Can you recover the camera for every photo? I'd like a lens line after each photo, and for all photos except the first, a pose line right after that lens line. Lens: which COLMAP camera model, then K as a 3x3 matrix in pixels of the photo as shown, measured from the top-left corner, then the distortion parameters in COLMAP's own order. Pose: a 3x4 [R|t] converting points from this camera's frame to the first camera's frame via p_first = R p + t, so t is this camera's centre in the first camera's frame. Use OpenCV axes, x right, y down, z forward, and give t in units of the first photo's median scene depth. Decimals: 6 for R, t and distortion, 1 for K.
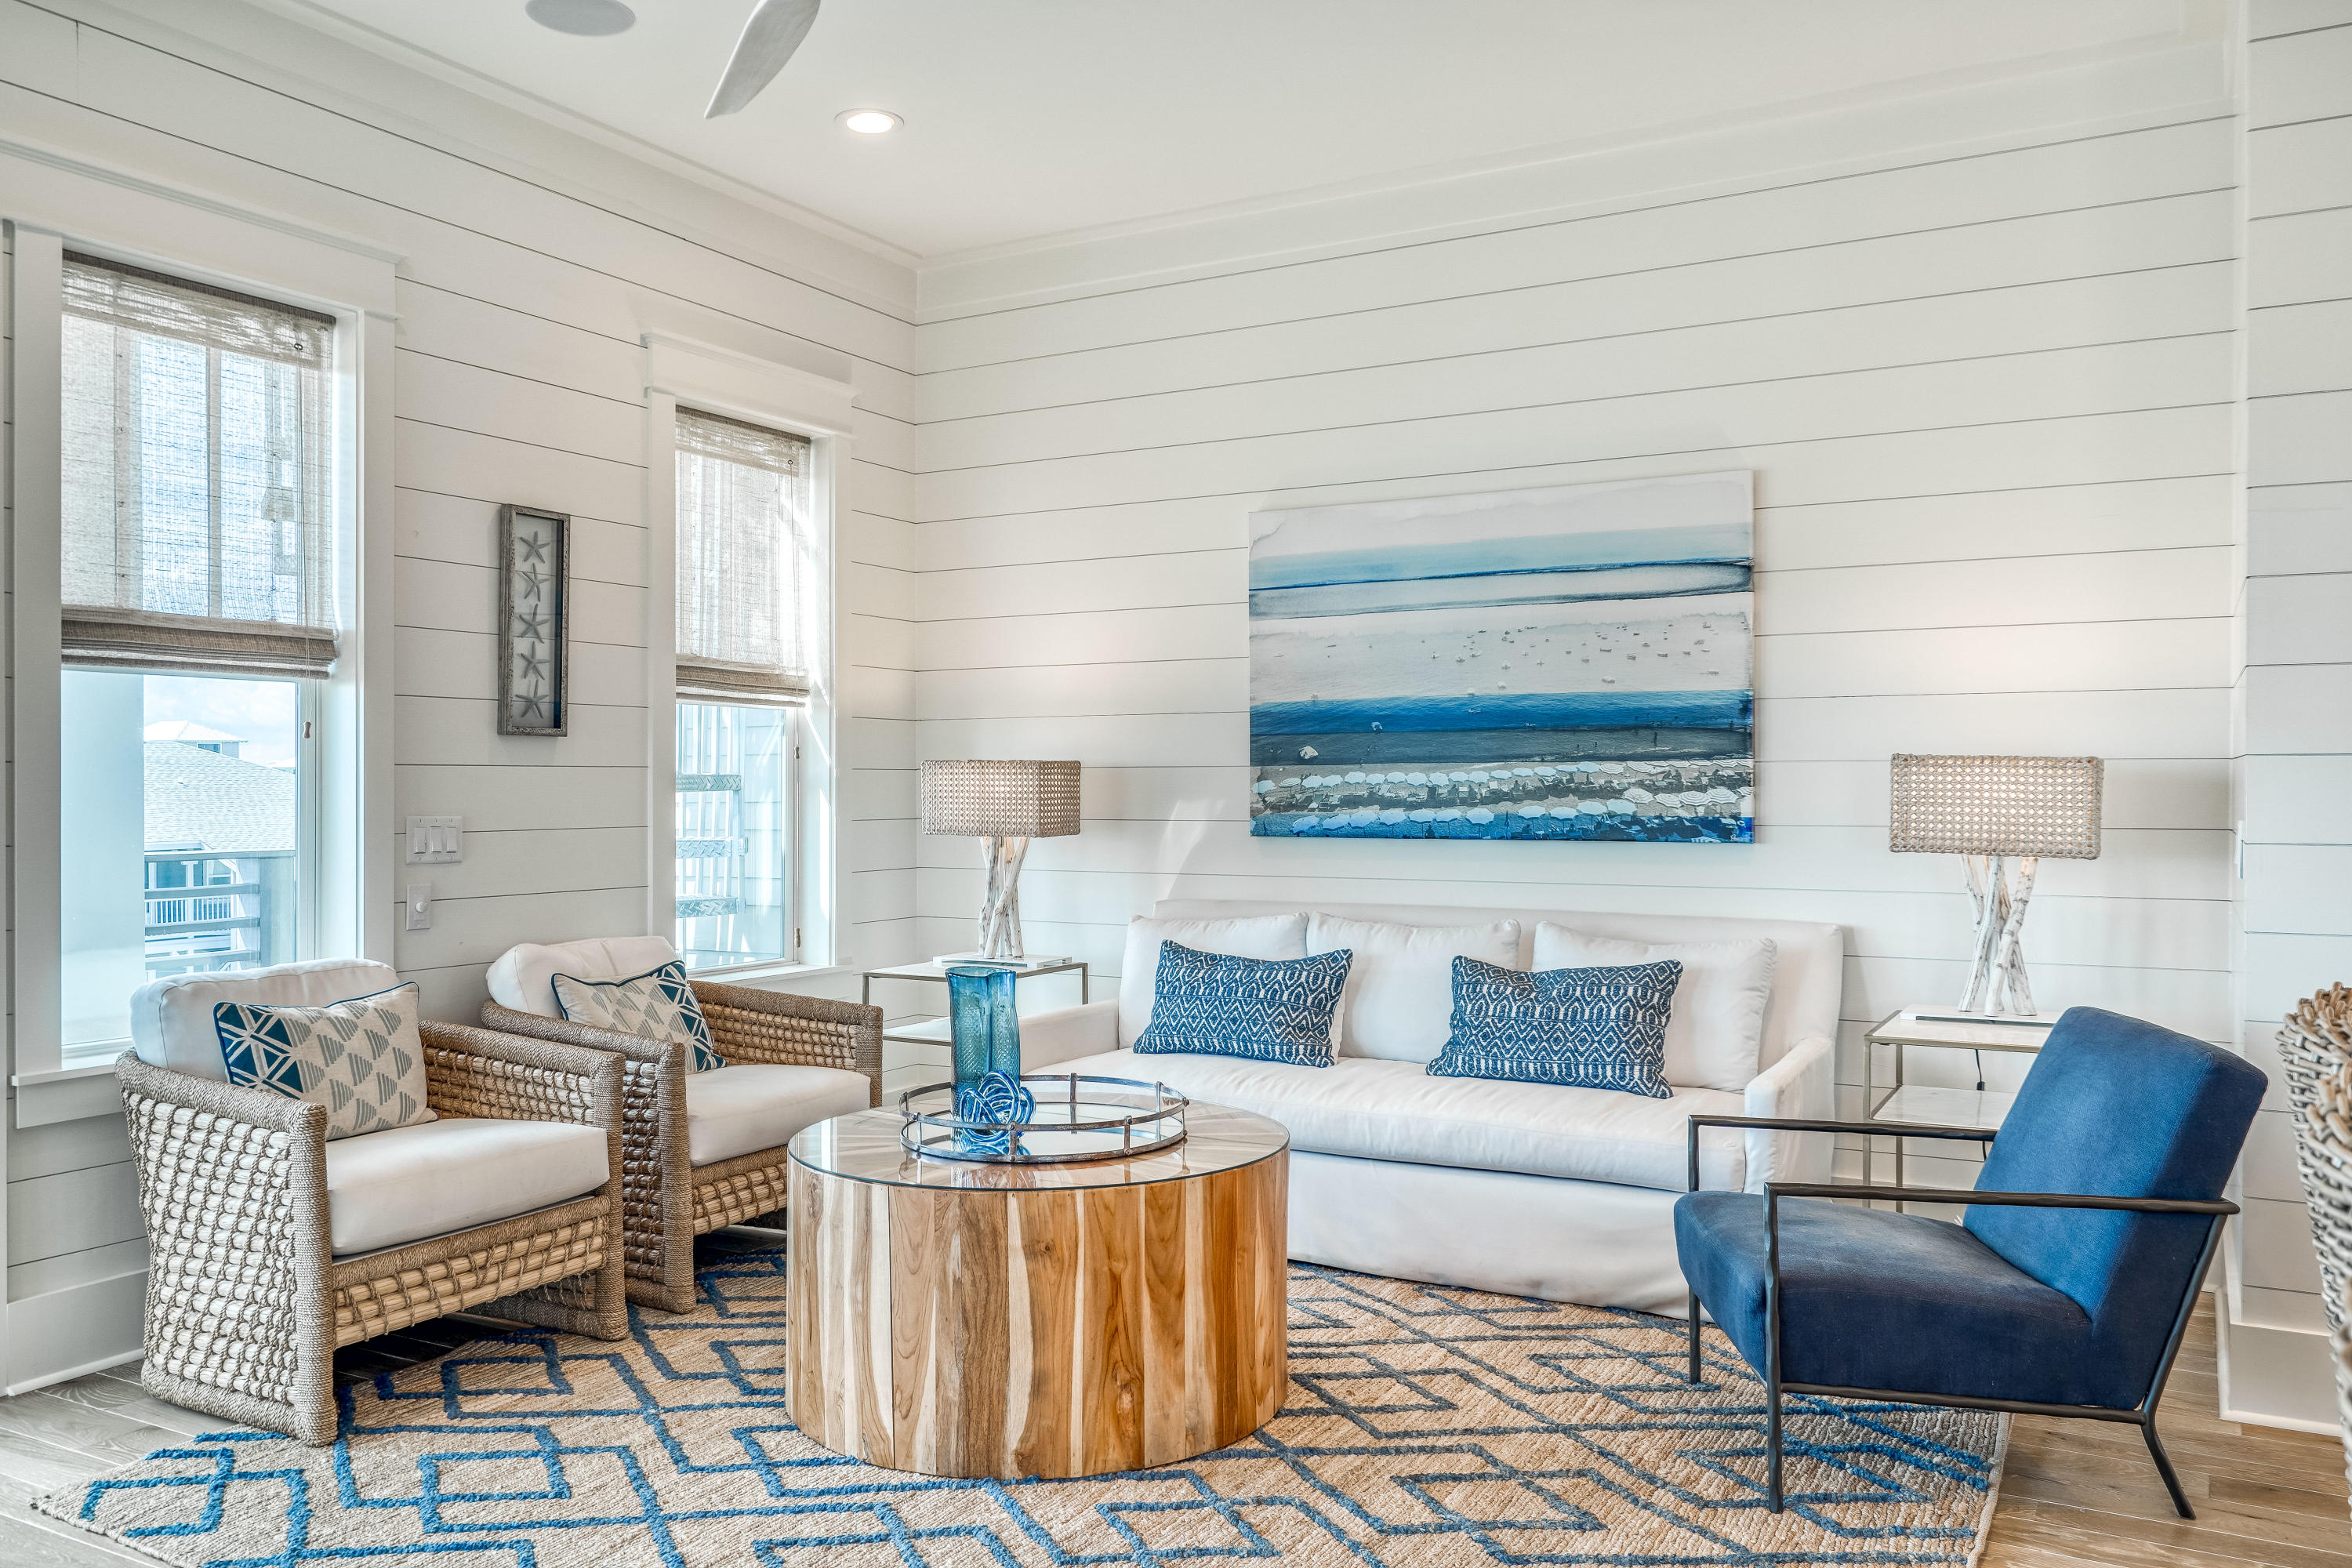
lens RADIAL K [[1809.5, 0, 1201.5], [0, 1809.5, 779.3], [0, 0, 1]] dist [0.013171, -0.008243]
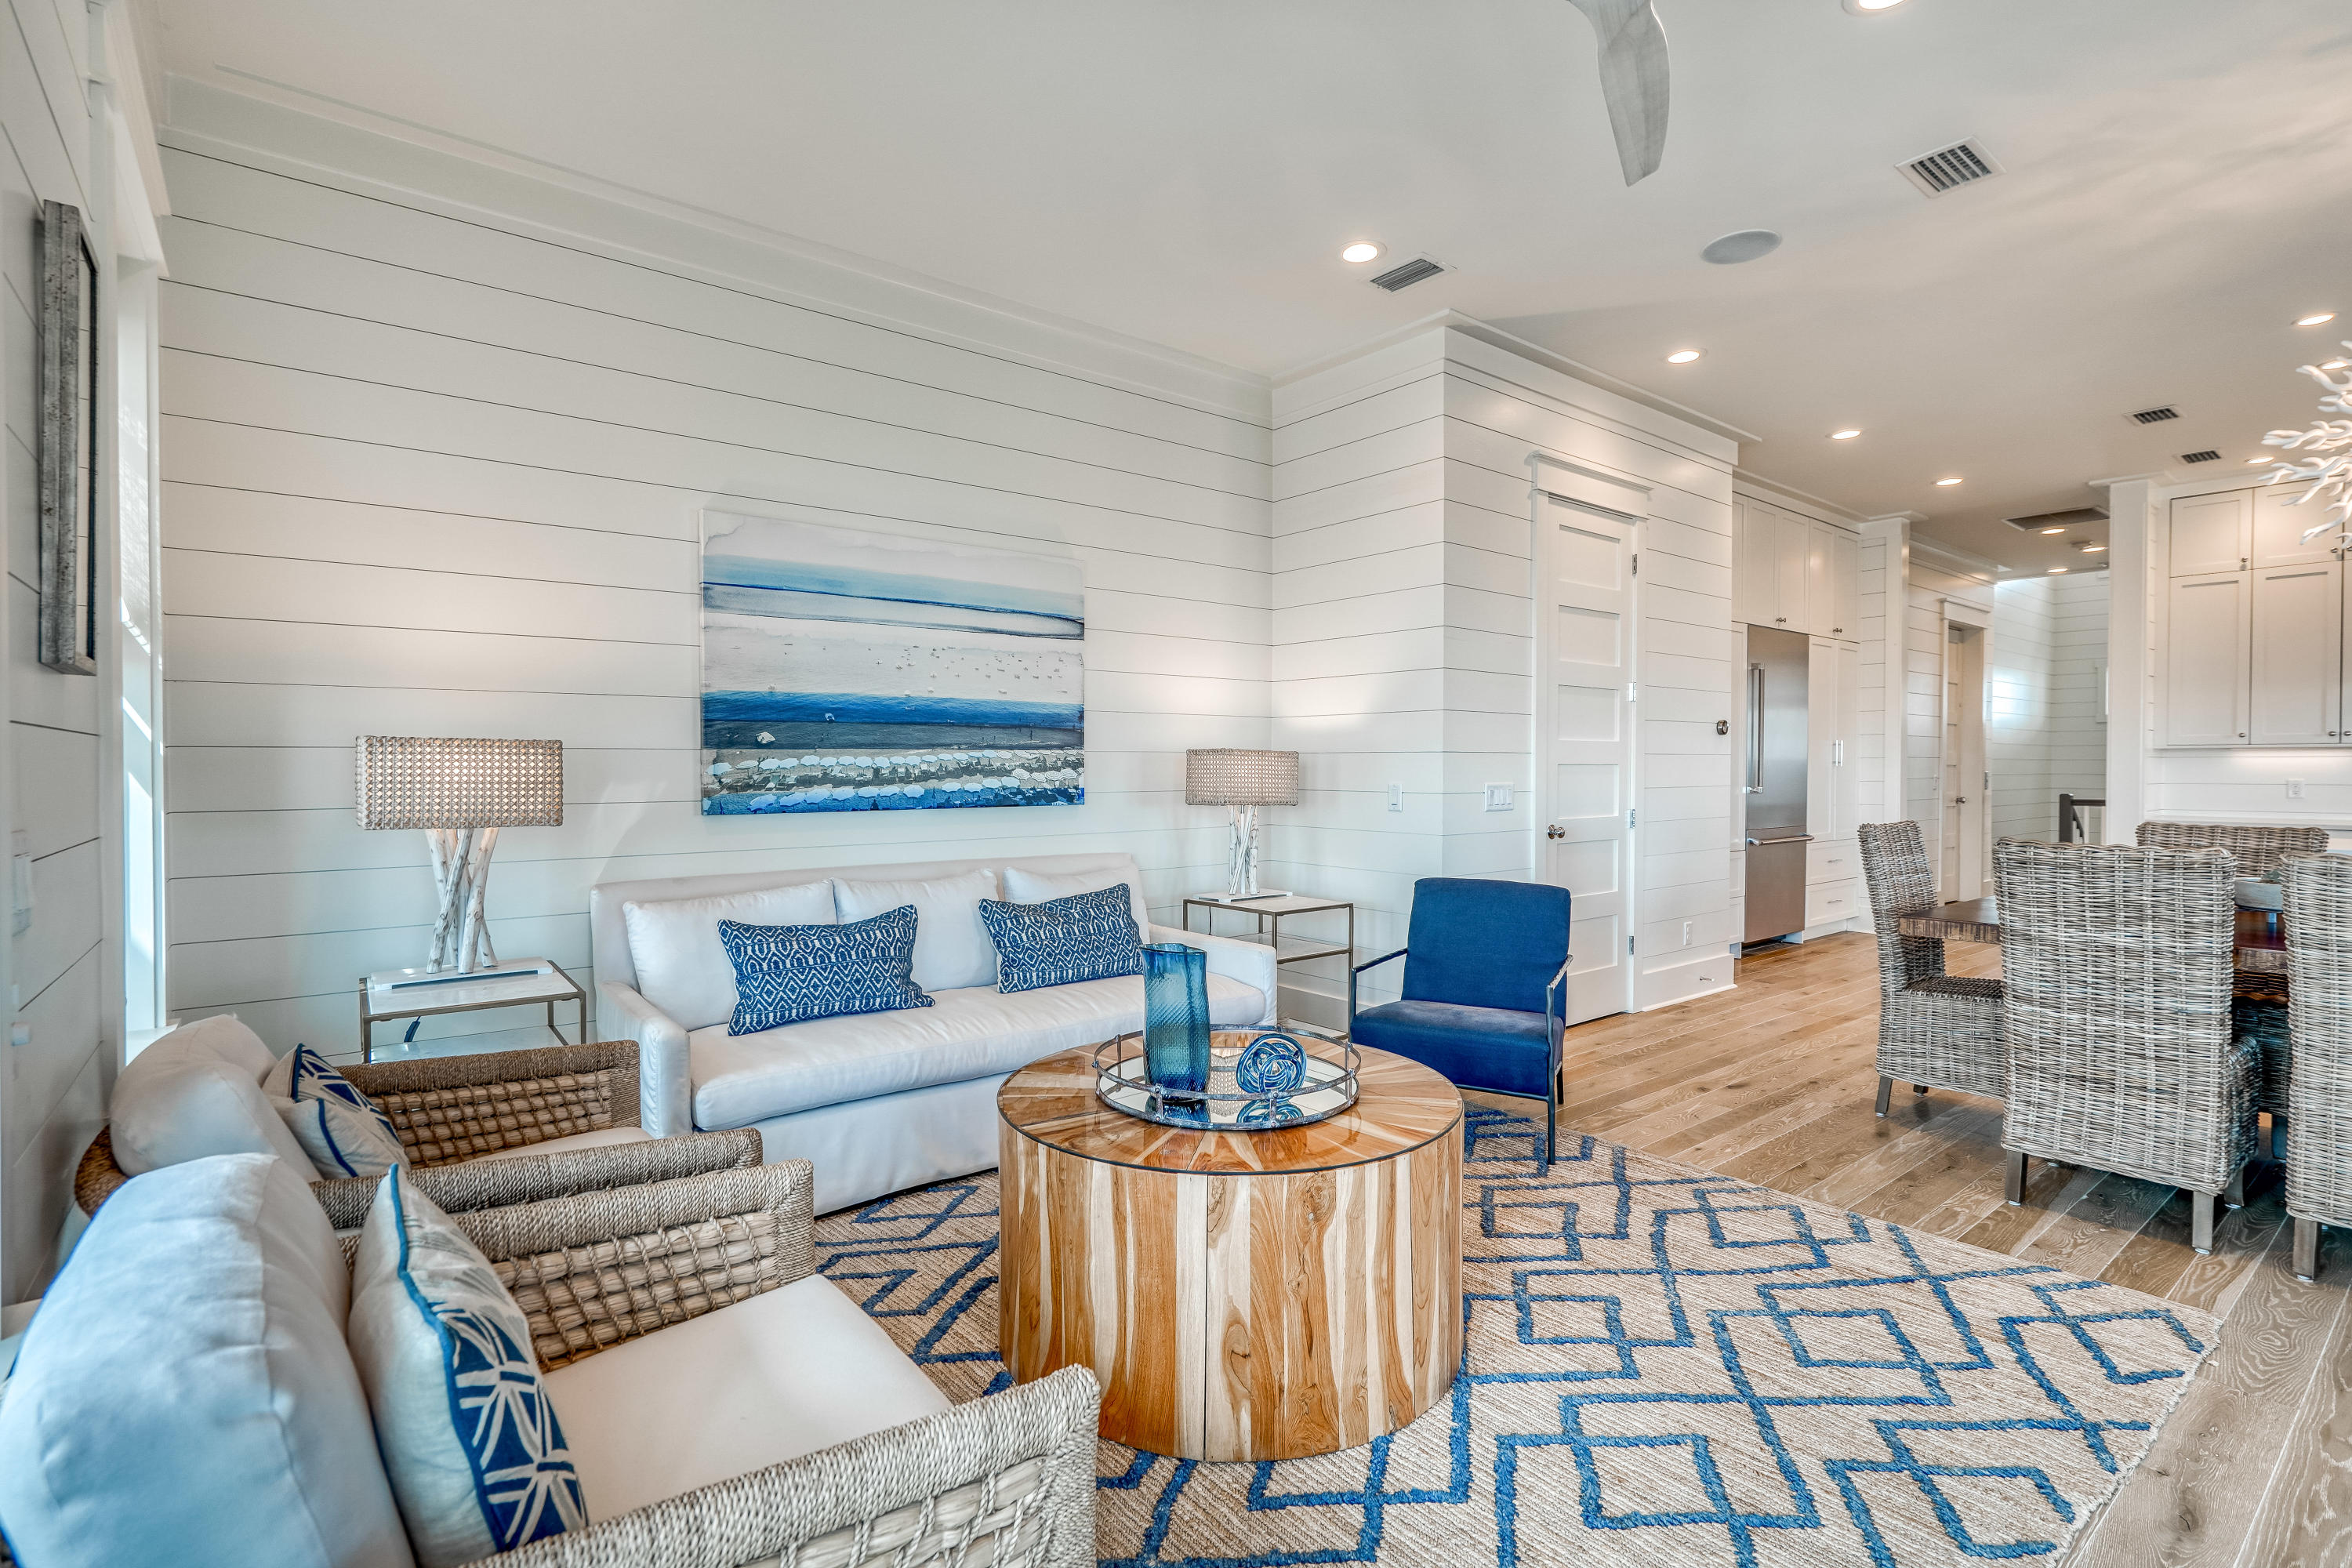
lens RADIAL K [[1086.6, 0, 1154.1], [0, 1086.6, 782.6], [0, 0, 1]] dist [0.010255, 0.000758]
pose [[0.396997, -0.013381, 0.917722, -0.504314], [-0.000446, 0.999891, 0.014772, 0.003041], [-0.917820, -0.006274, 0.396948, 0.562052]]
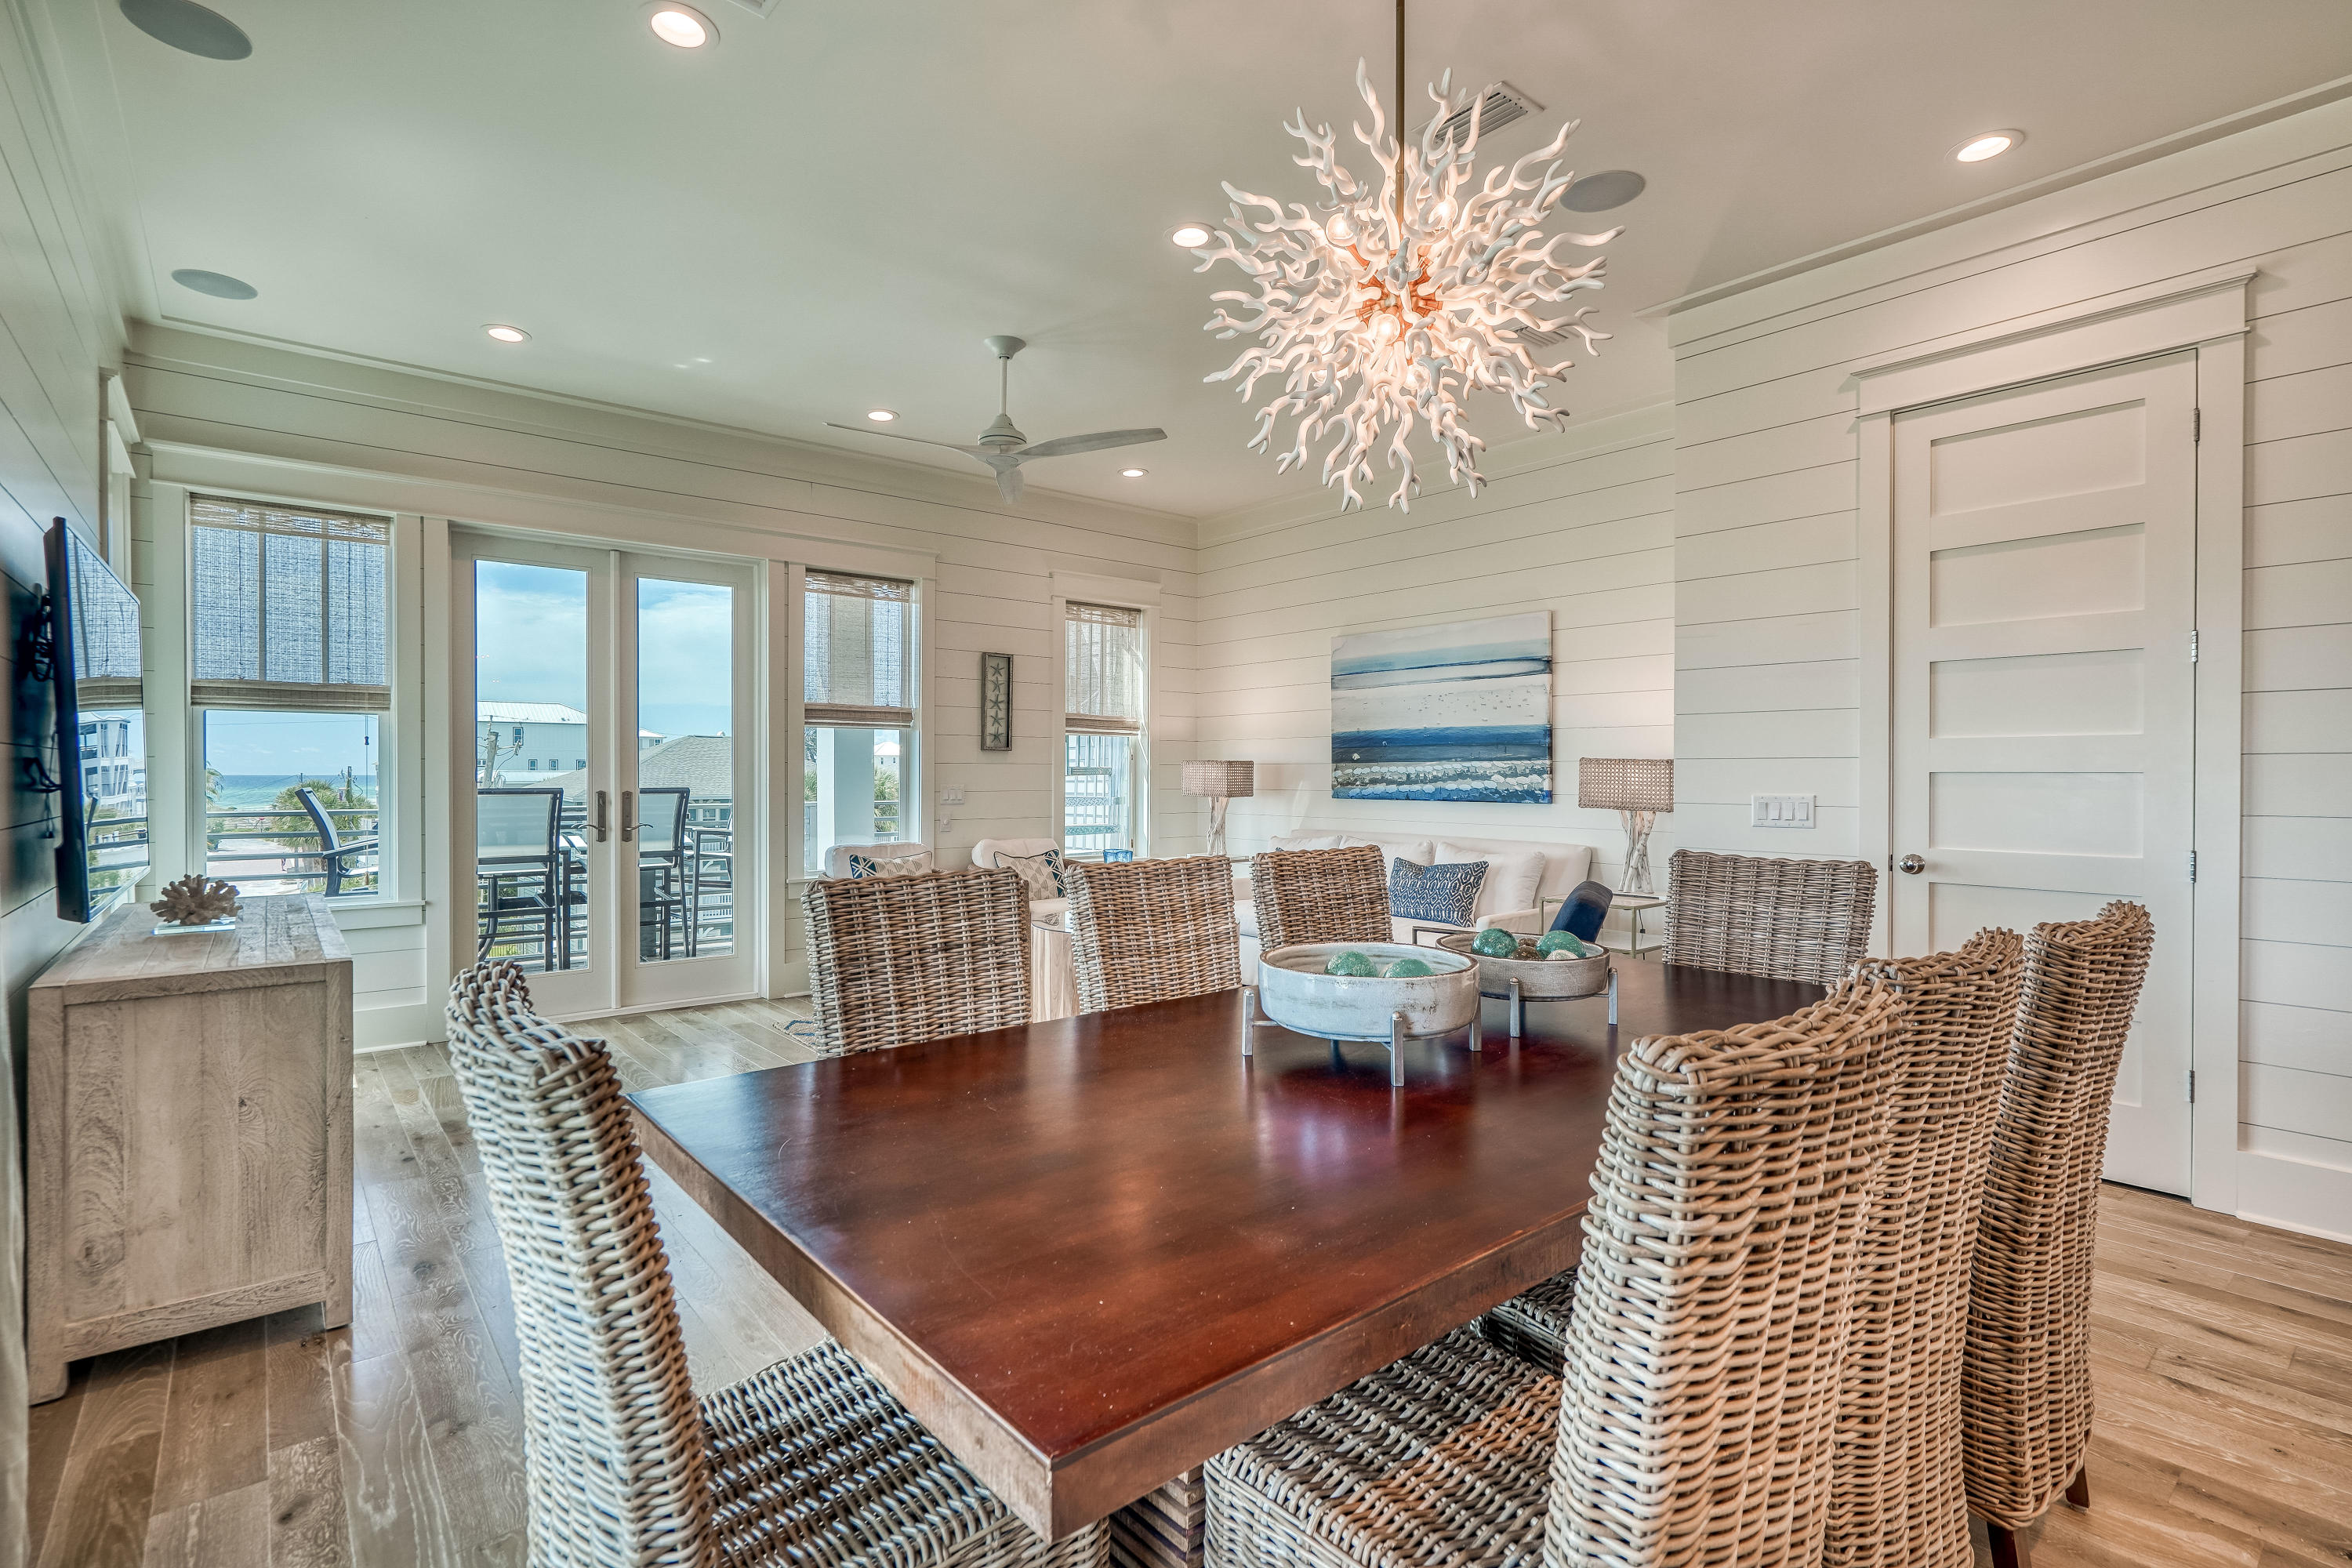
lens RADIAL K [[1122.1, 0, 1193.5], [0, 1122.1, 772.6], [0, 0, 1]] dist [0.026131, 0.000415]
pose [[0.934293, 0.002961, -0.356495, 0.366260], [-0.001778, 0.999992, 0.003646, -0.001500], [0.356503, -0.002772, 0.934290, -0.248697]]
